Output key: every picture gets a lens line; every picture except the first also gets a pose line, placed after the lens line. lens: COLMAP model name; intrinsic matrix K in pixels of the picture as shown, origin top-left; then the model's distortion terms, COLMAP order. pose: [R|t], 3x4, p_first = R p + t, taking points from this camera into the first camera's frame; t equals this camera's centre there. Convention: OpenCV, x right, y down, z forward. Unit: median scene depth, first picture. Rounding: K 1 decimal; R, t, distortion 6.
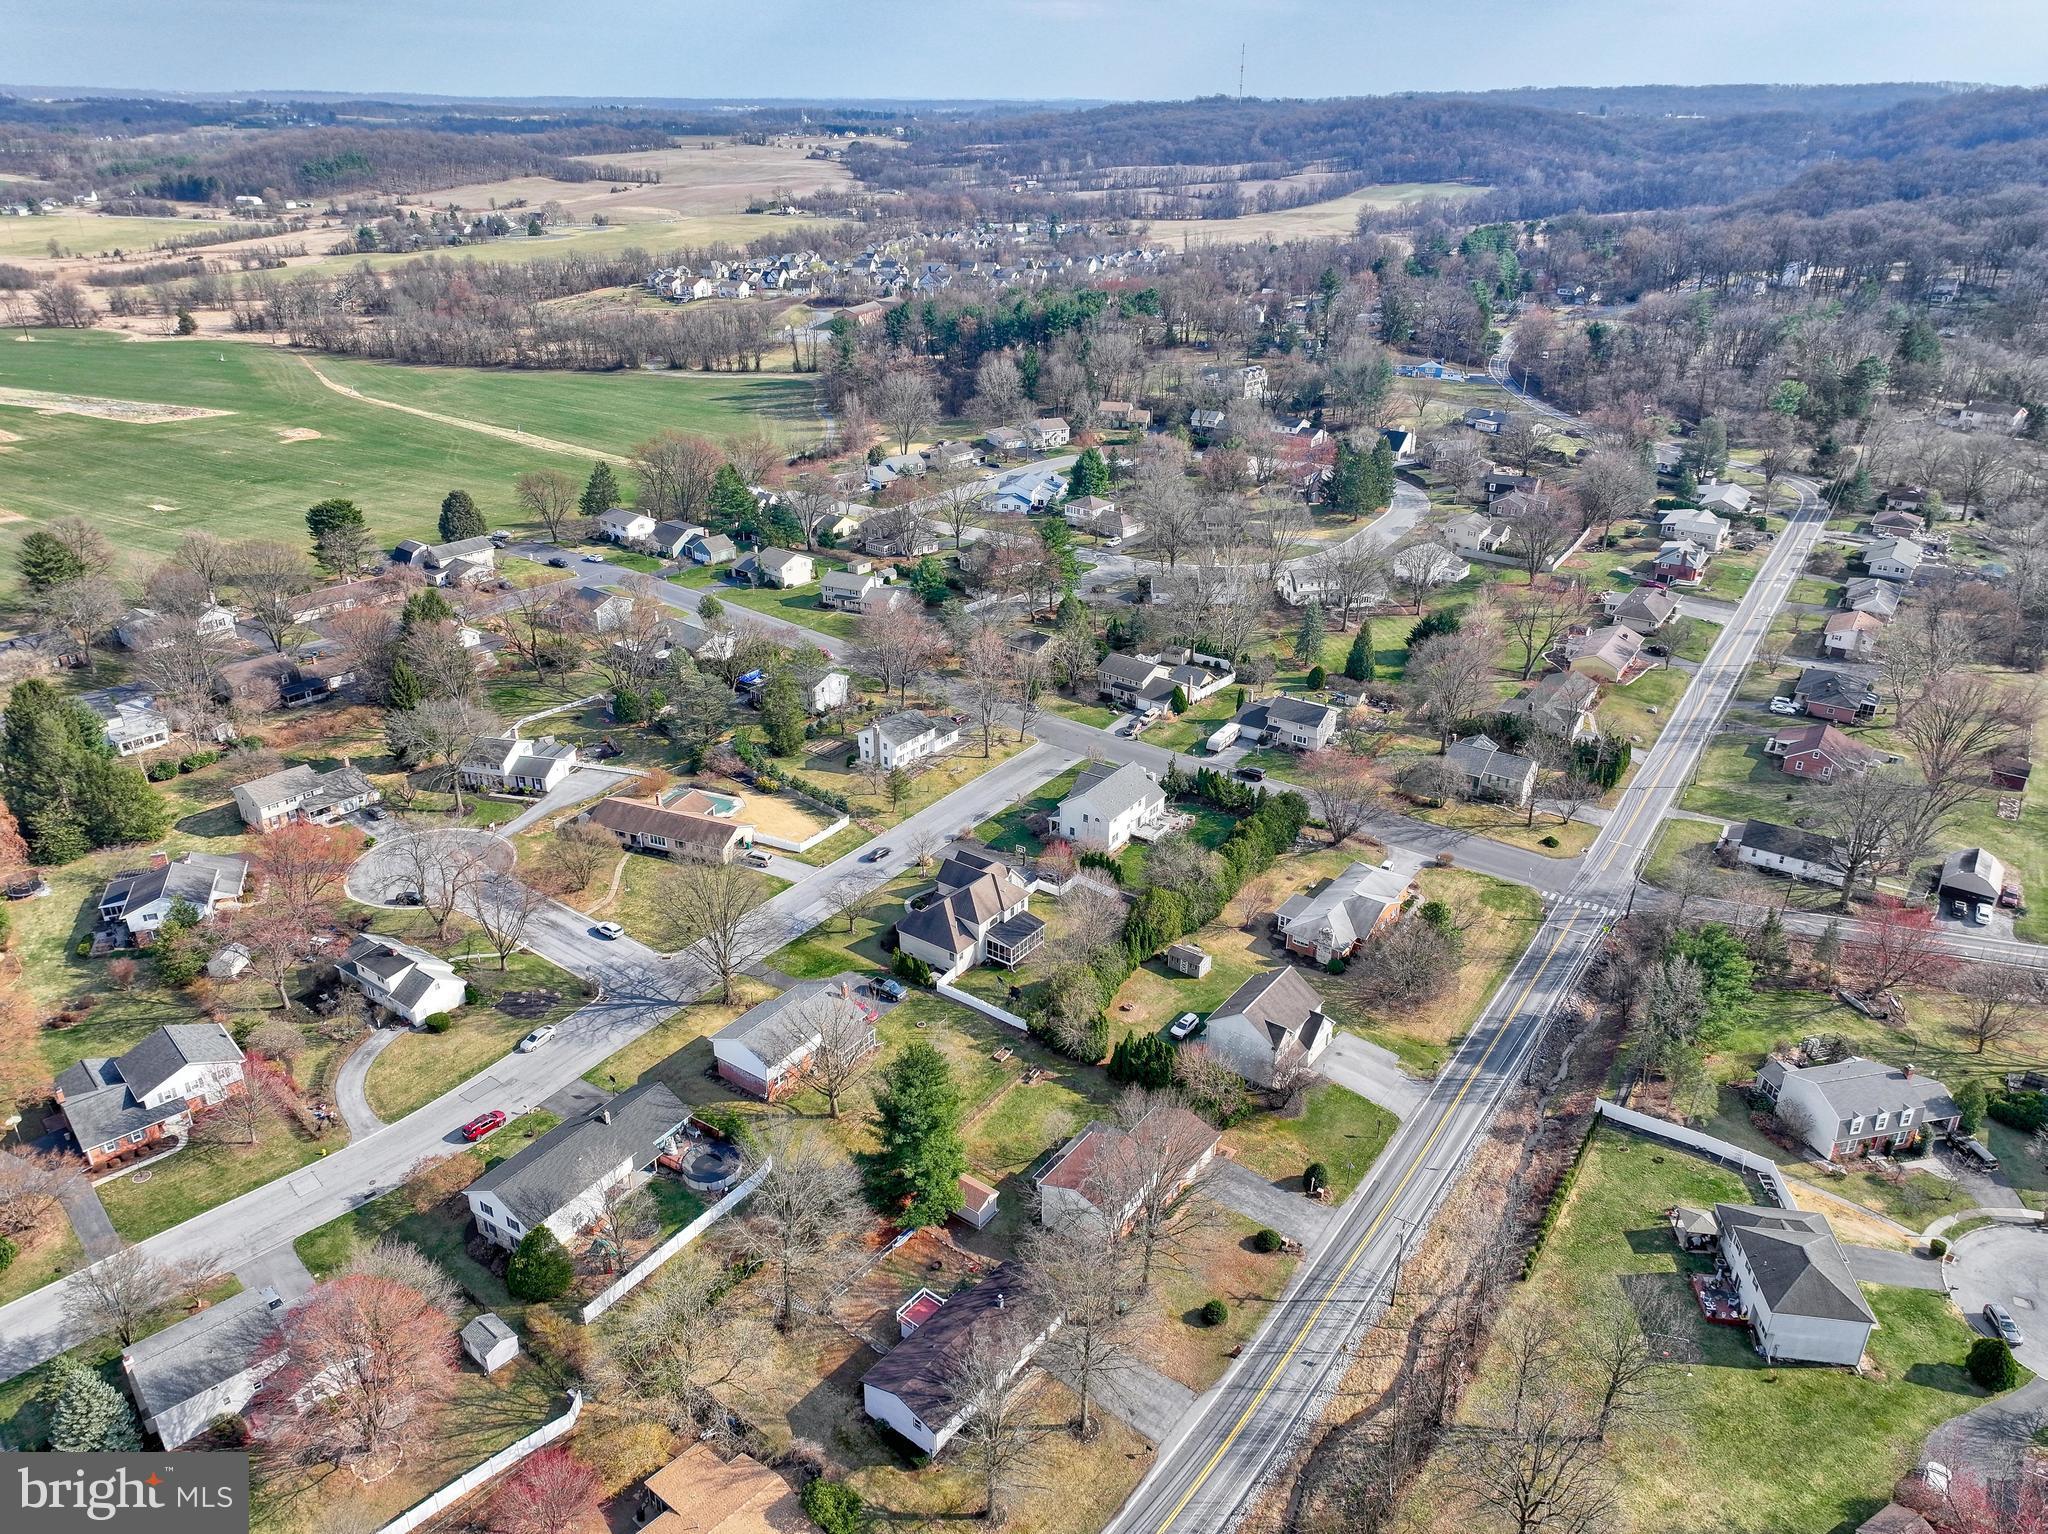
lens RADIAL K [[1443.9, 0, 1022.6], [0, 1443.9, 778.7], [0, 0, 1]] dist [0.003850, 0.013046]
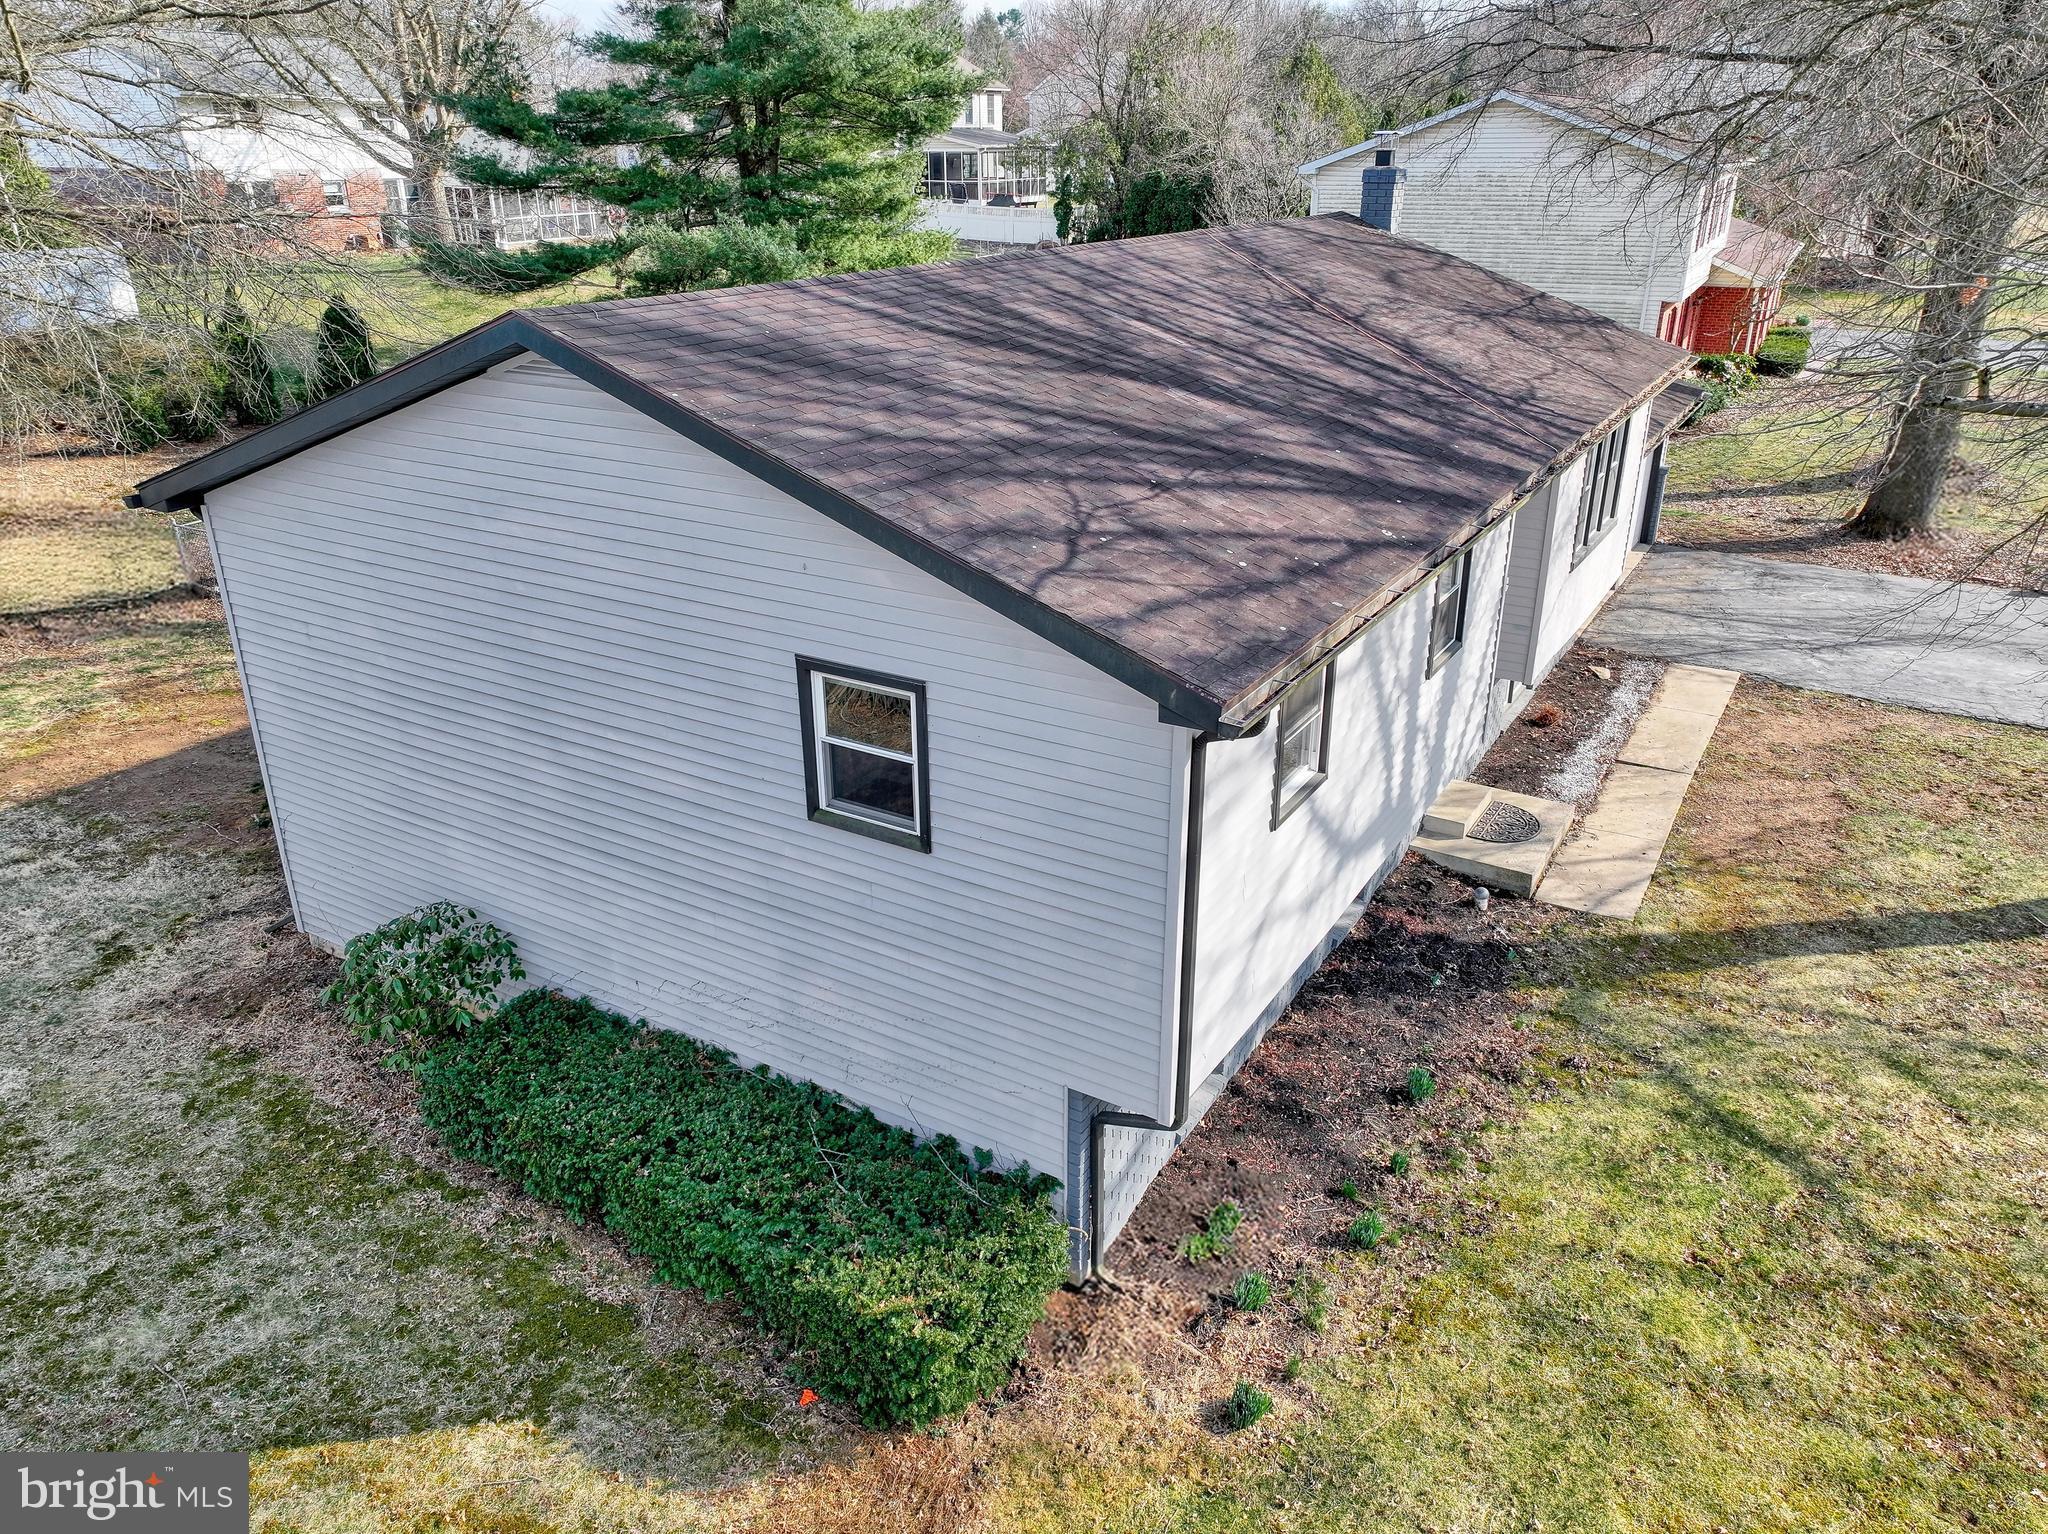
lens RADIAL K [[1443.9, 0, 1024.0], [0, 1443.9, 761.9], [0, 0, 1]] dist [0.003850, 0.013046]
pose [[0.992279, -0.060977, 0.107999, -0.043992], [0.065312, 0.997176, -0.037064, 0.272609], [-0.105434, 0.043832, 0.993460, 0.564894]]
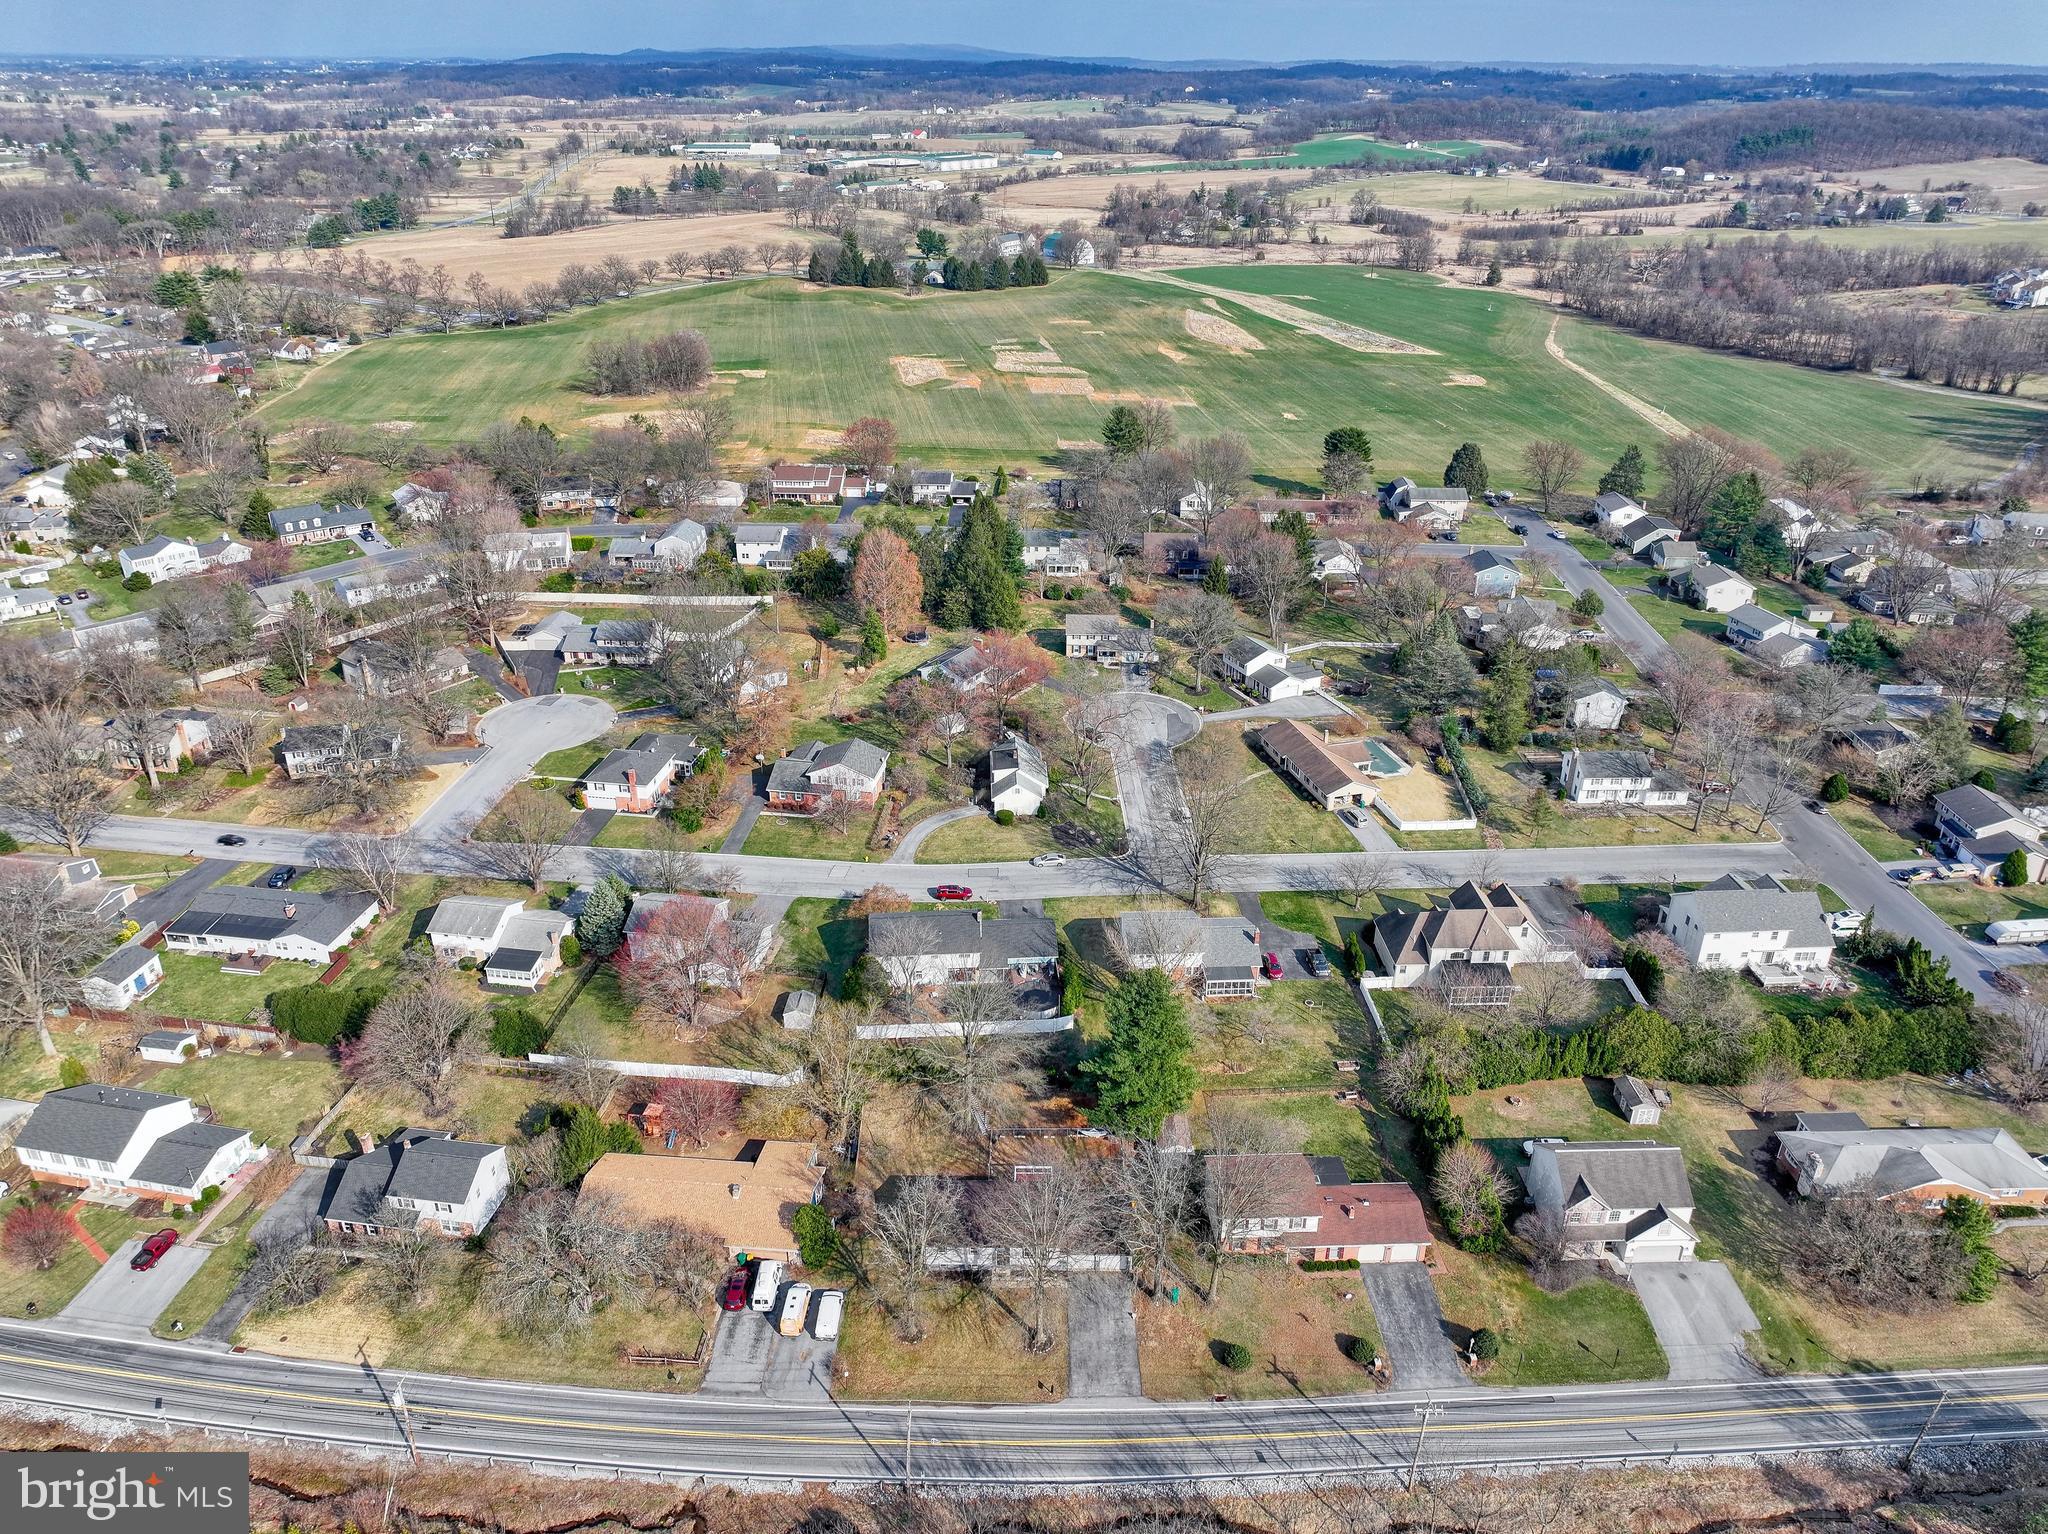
lens RADIAL K [[1443.9, 0, 1017.4], [0, 1443.9, 768.0], [0, 0, 1]] dist [0.003850, 0.013046]
pose [[0.610987, 0.345636, -0.712201, 0.396058], [-0.339615, 0.927100, 0.158578, -0.059098], [0.715092, 0.144985, 0.683829, 0.134844]]
